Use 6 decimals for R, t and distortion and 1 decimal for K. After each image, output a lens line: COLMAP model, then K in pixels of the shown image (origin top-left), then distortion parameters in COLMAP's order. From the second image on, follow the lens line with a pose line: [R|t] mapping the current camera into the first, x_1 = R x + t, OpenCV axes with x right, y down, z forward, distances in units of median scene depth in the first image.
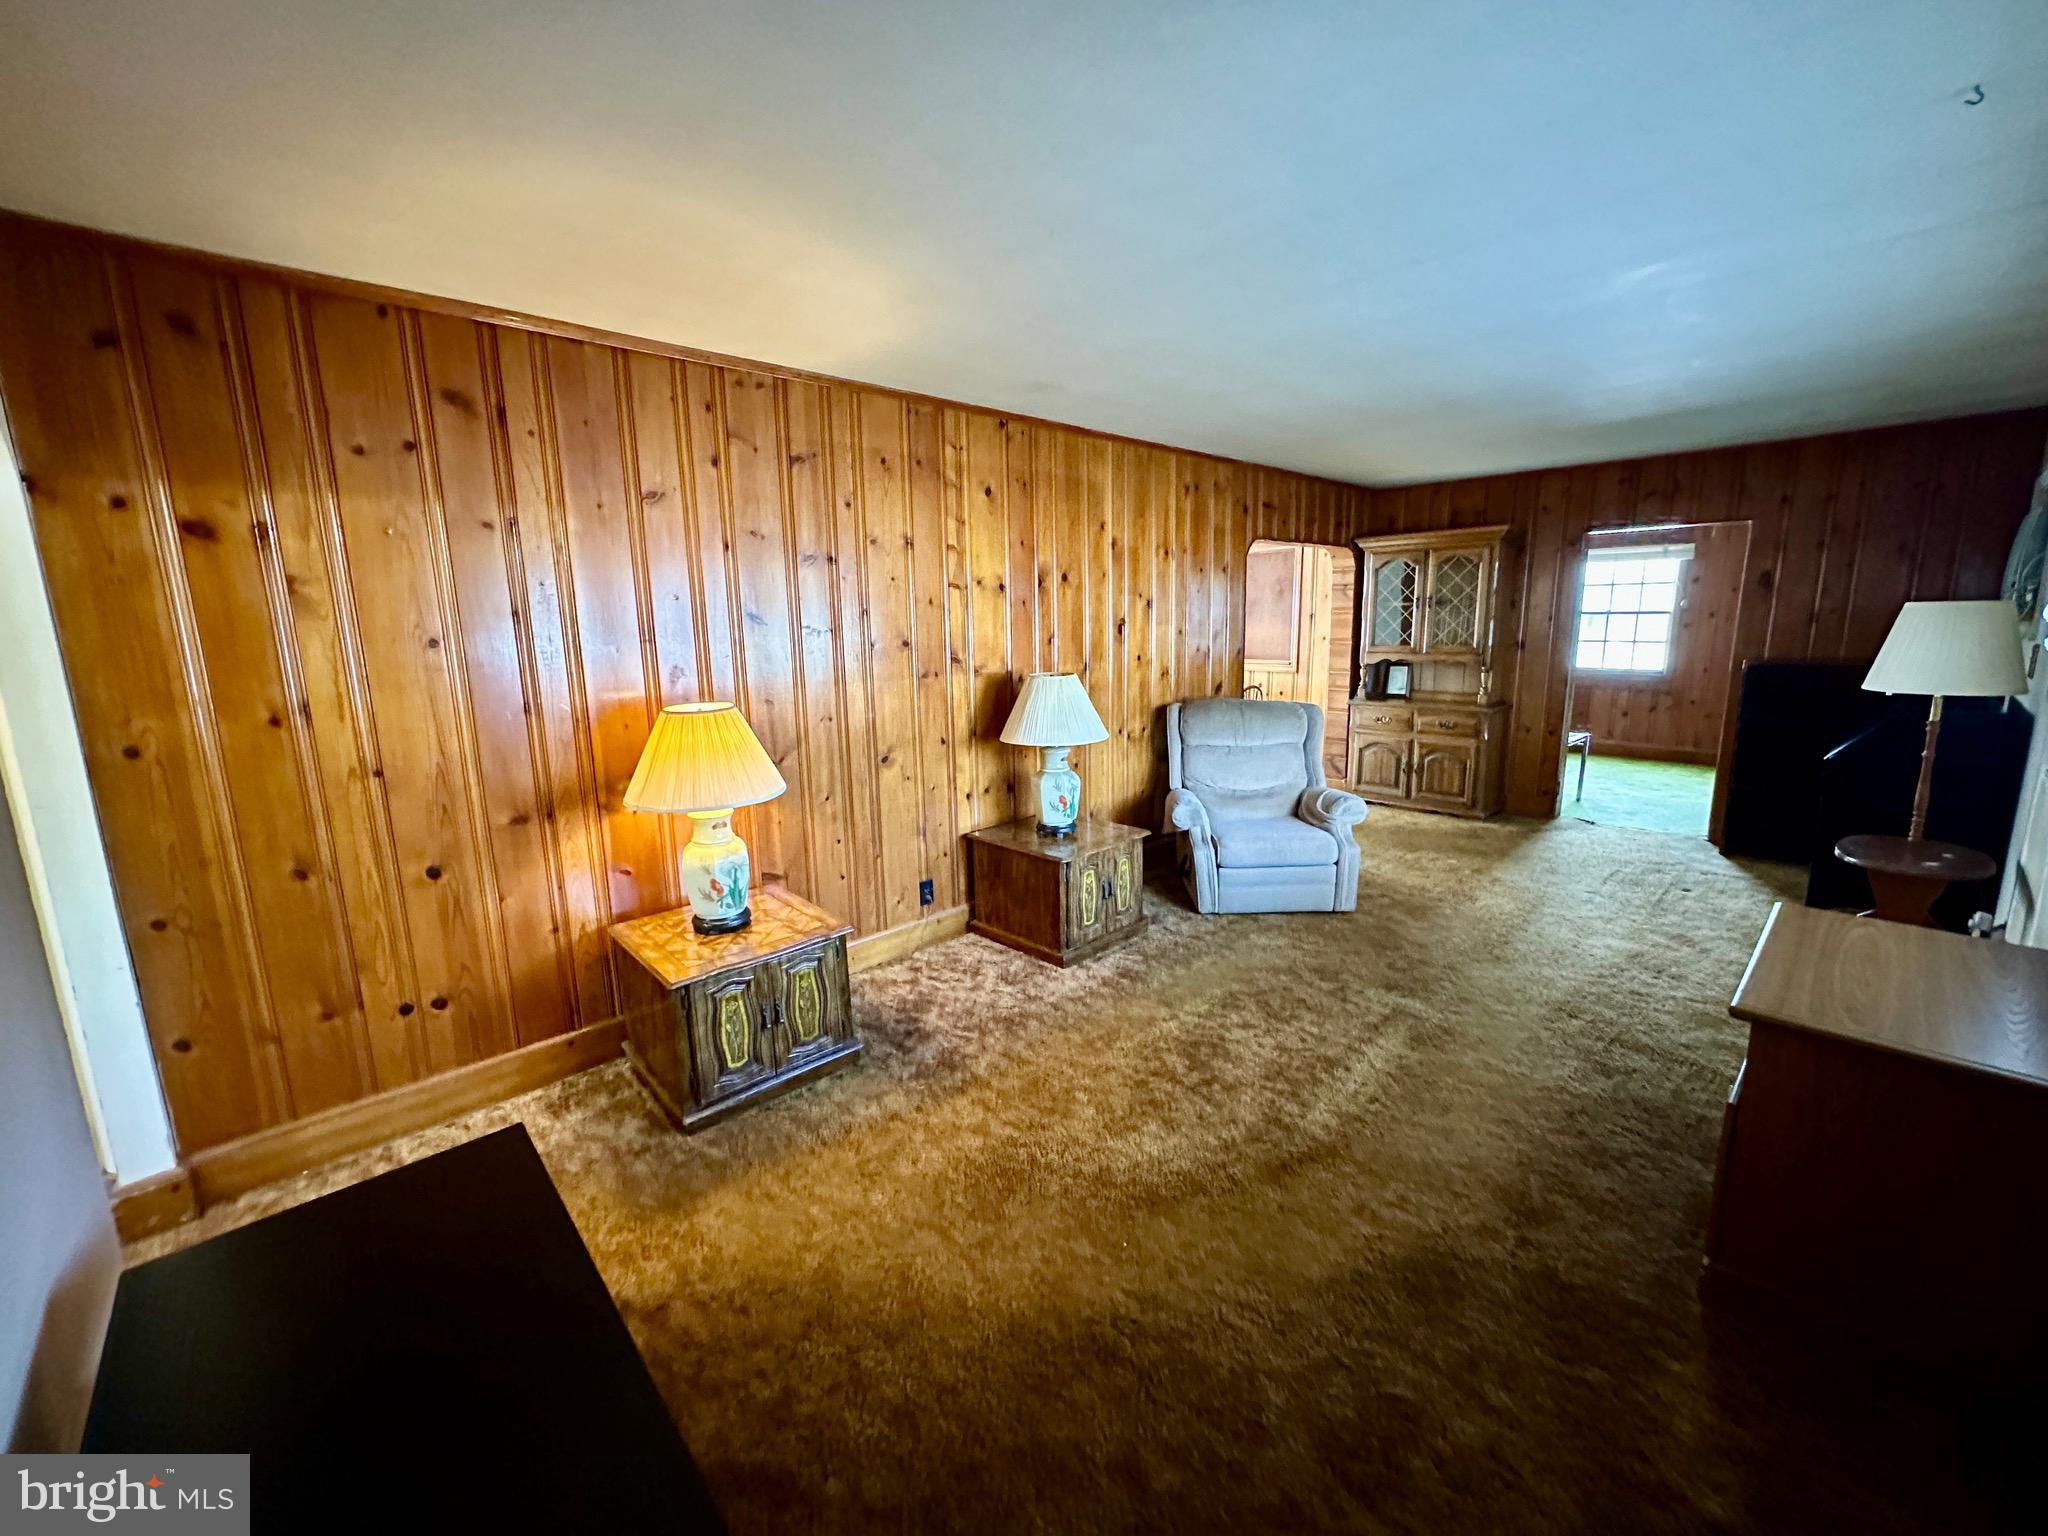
lens RADIAL K [[816.9, 0, 1024.0], [0, 816.9, 768.0], [0, 0, 1]] dist [0.001888, 0.000168]
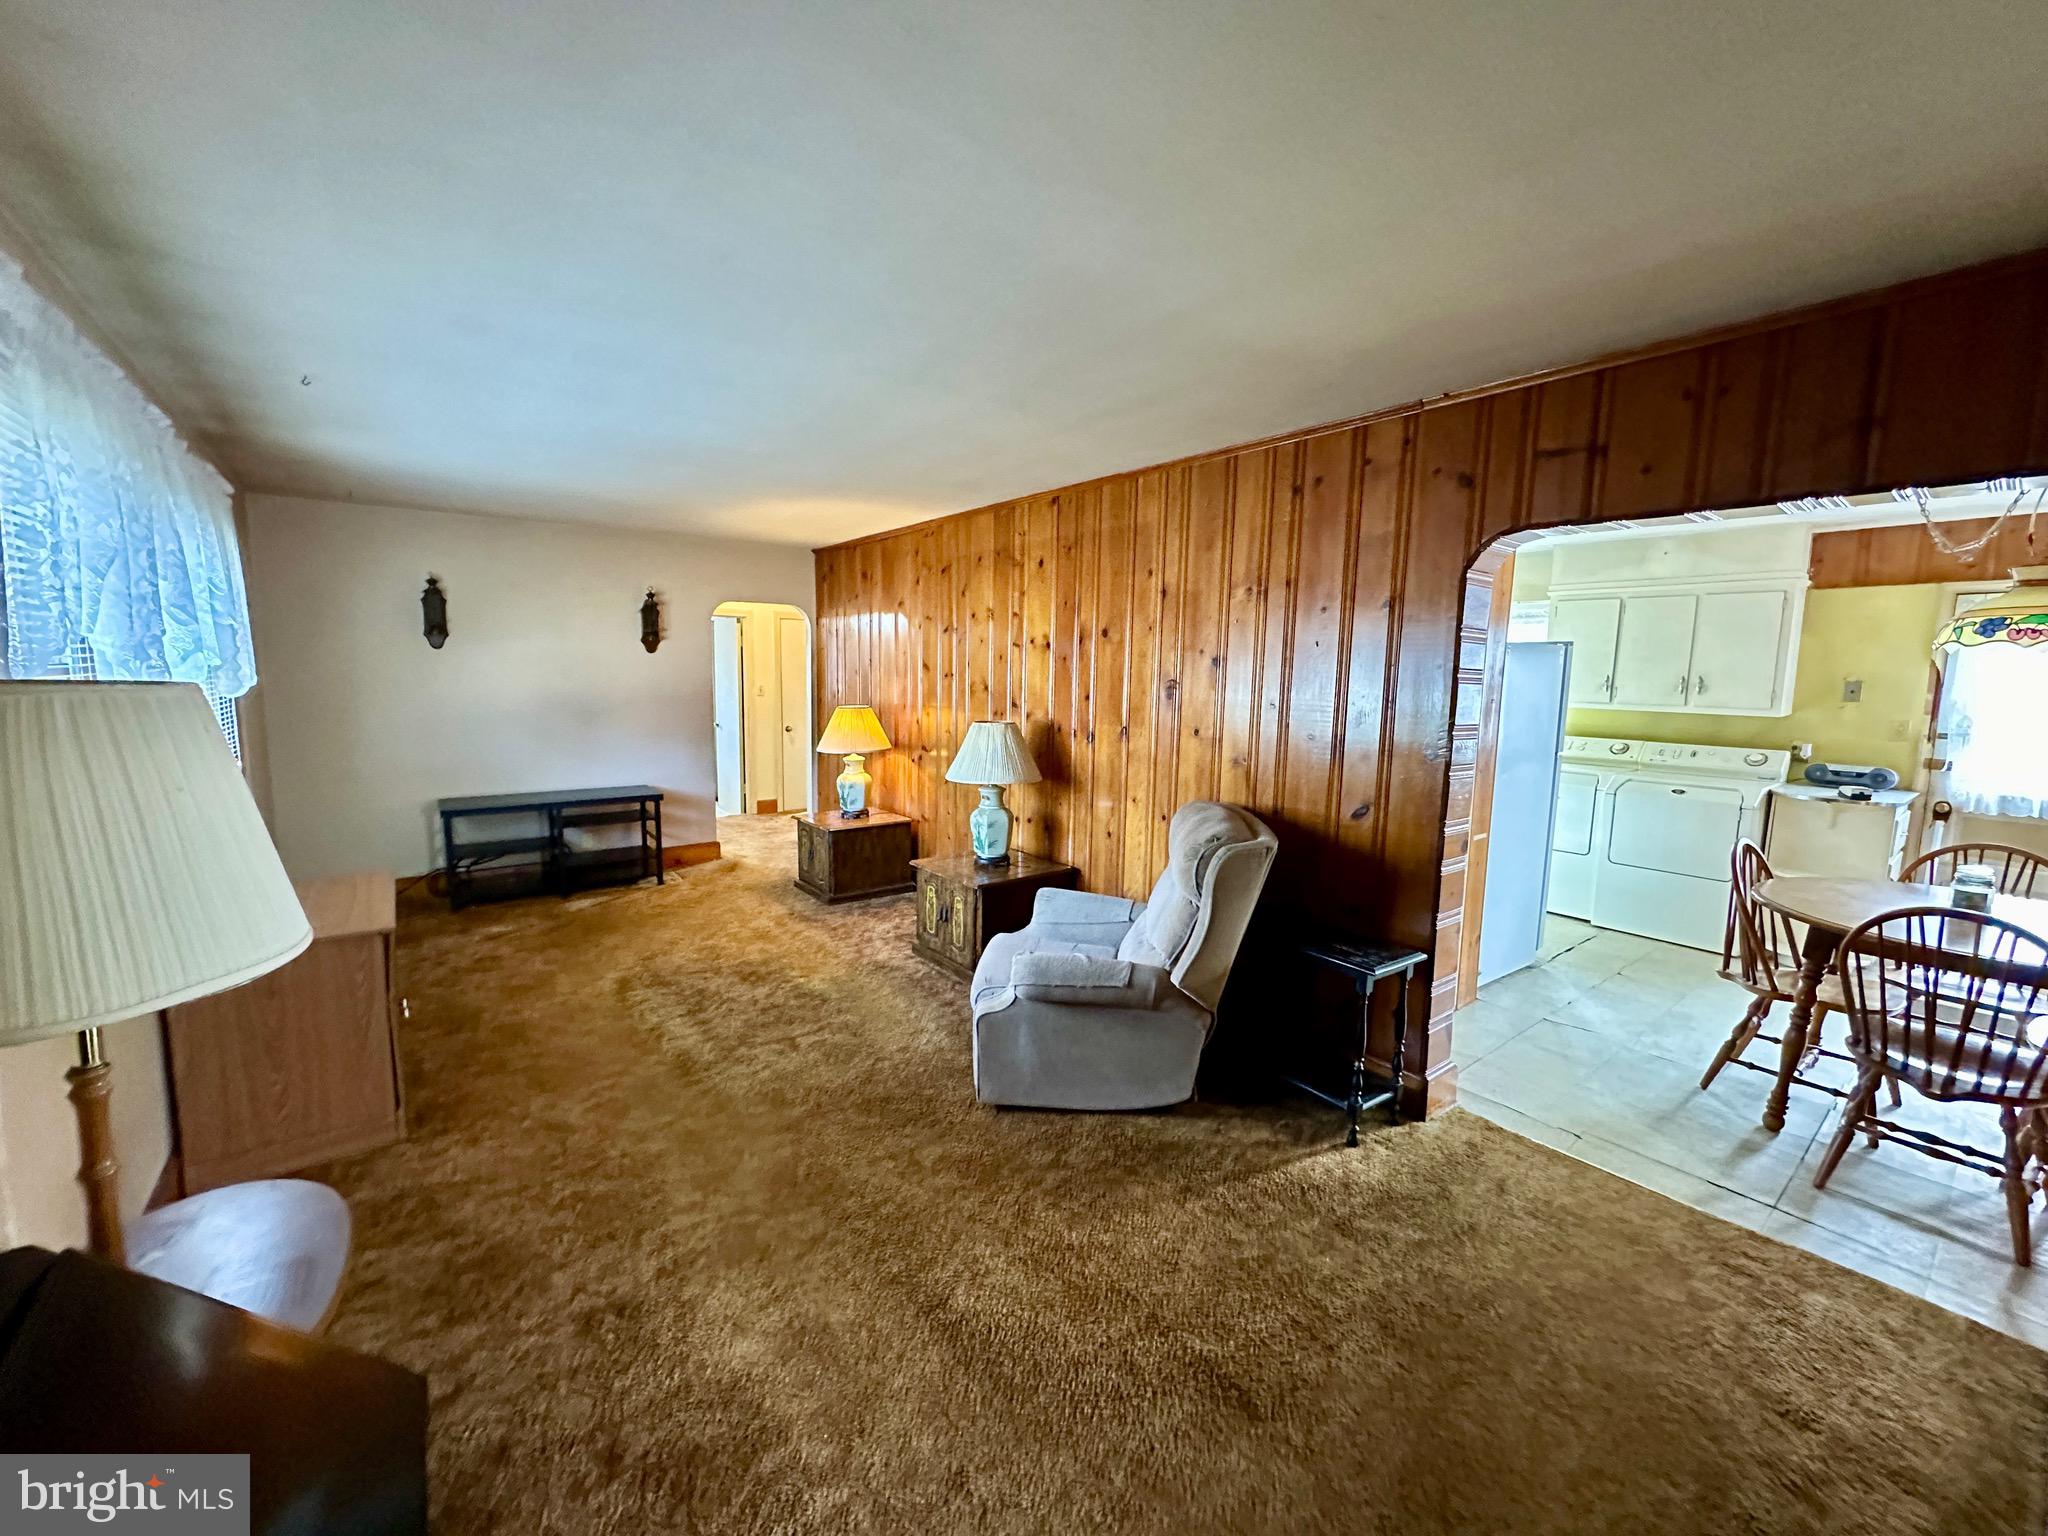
lens RADIAL K [[812.8, 0, 1017.7], [0, 812.8, 777.4], [0, 0, 1]] dist [-0.002140, -0.000315]
pose [[-0.099562, 0.142059, -0.984838, 1.132152], [-0.215718, 0.963135, 0.160737, -0.224187], [0.971367, 0.228450, -0.065247, 1.110193]]
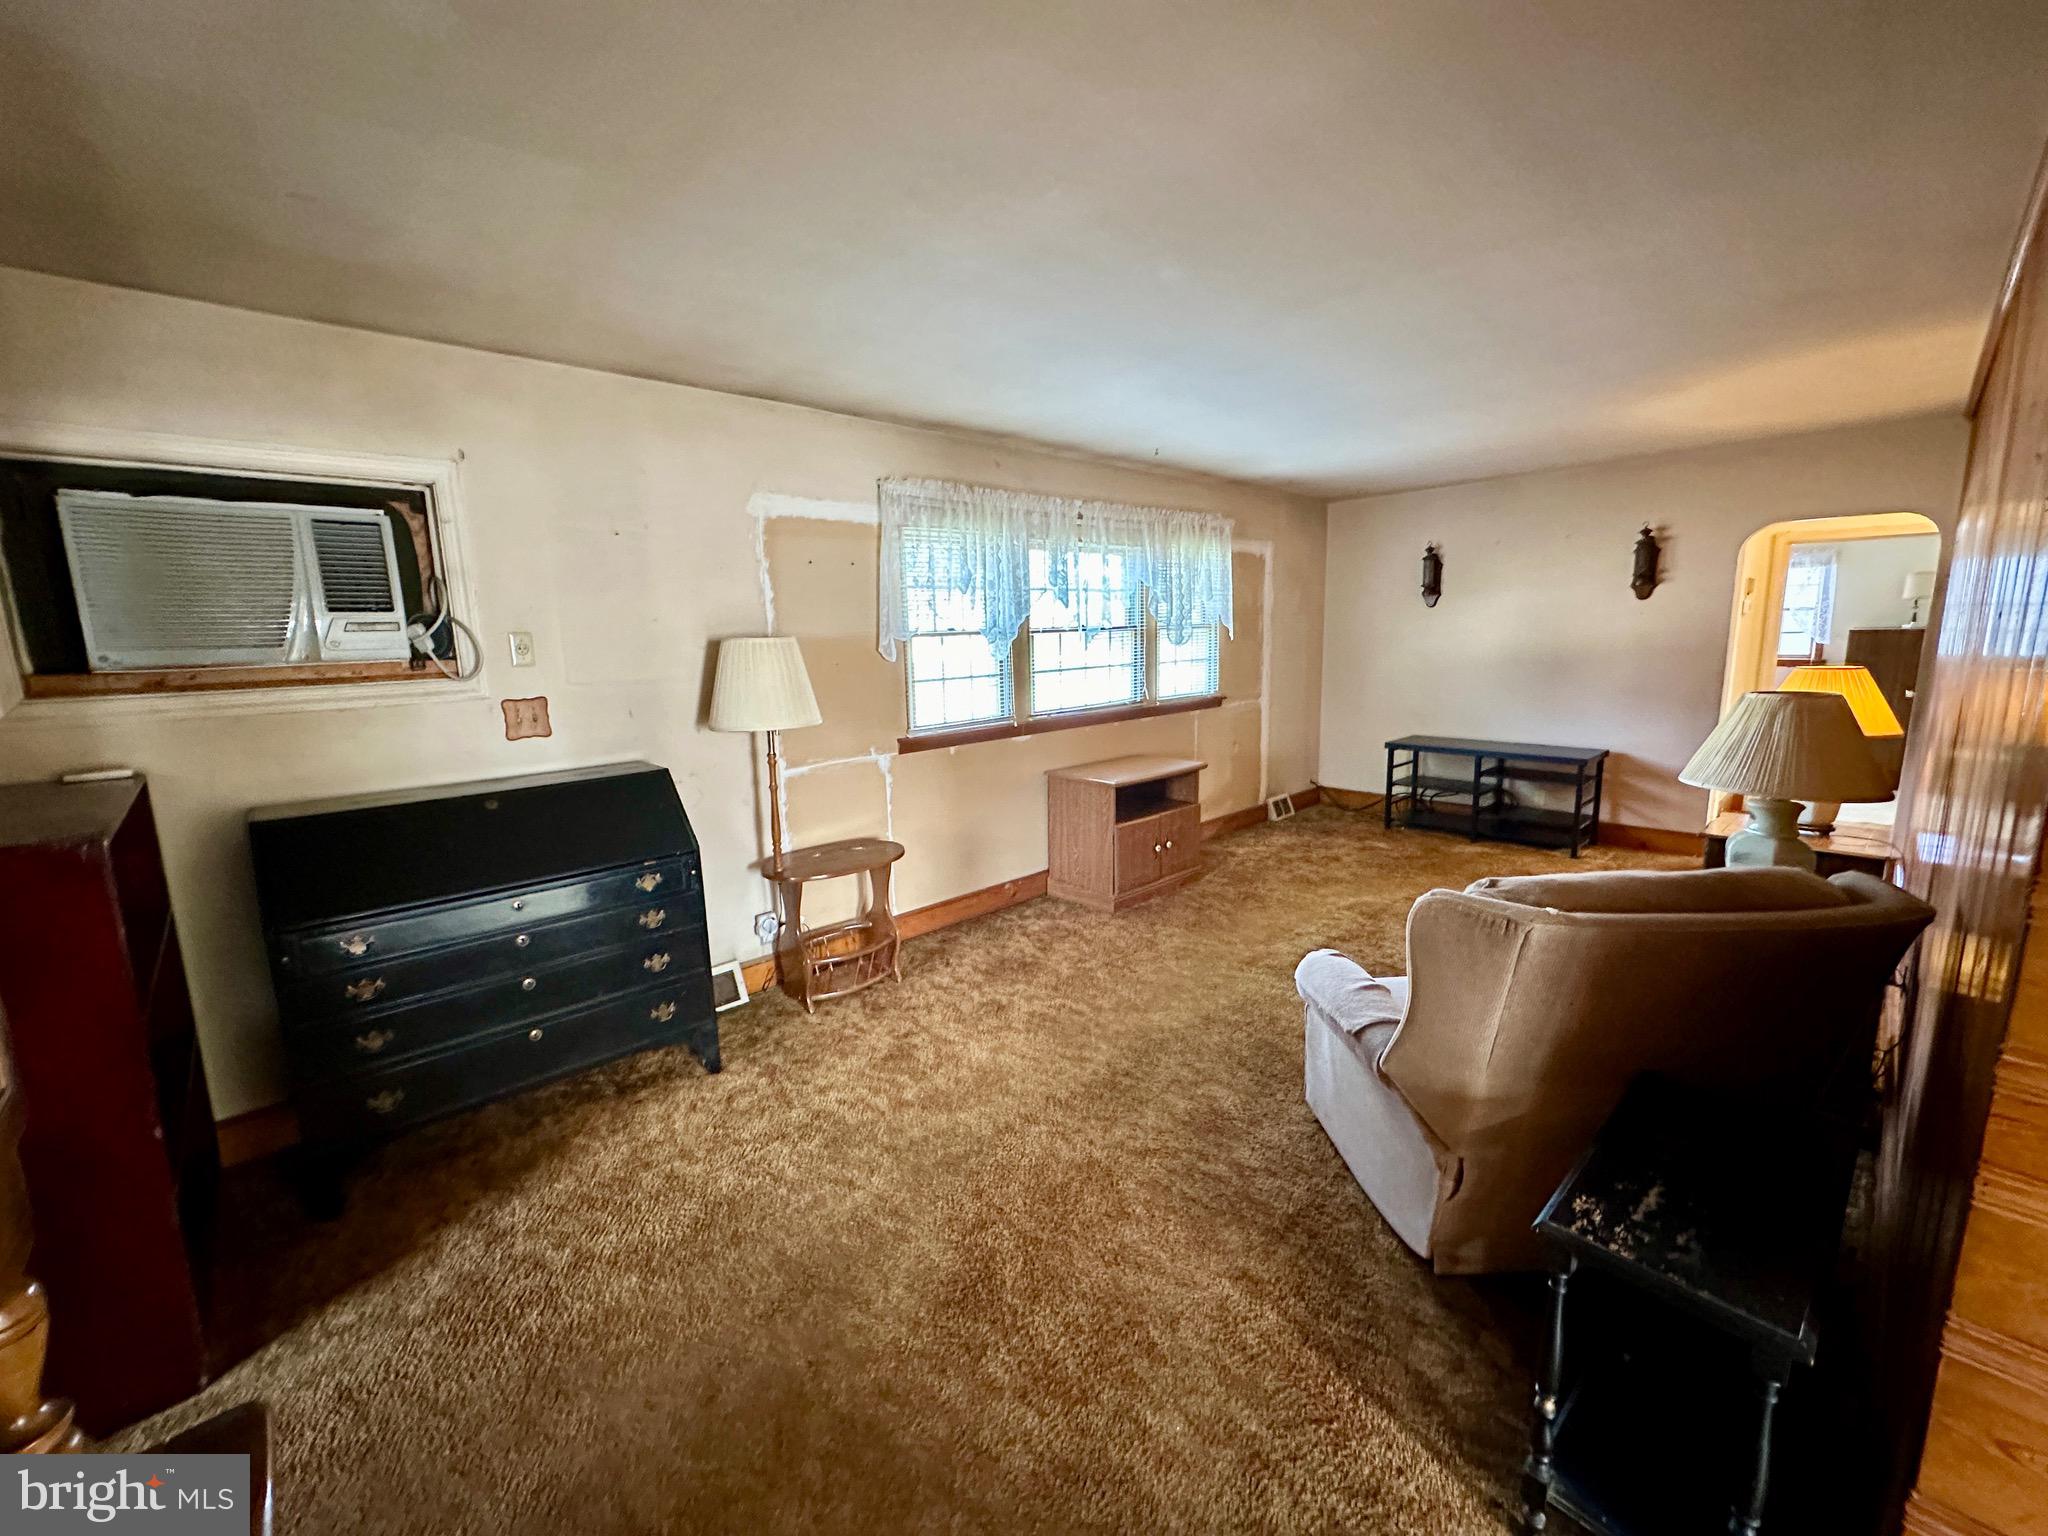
lens RADIAL K [[816.9, 0, 1024.0], [0, 816.9, 768.0], [0, 0, 1]] dist [0.001888, 0.000168]
pose [[-0.999316, 0.035735, 0.009474, 0.661366], [0.036730, 0.930567, 0.364273, -0.322073], [0.004201, 0.364372, -0.931244, 1.627163]]
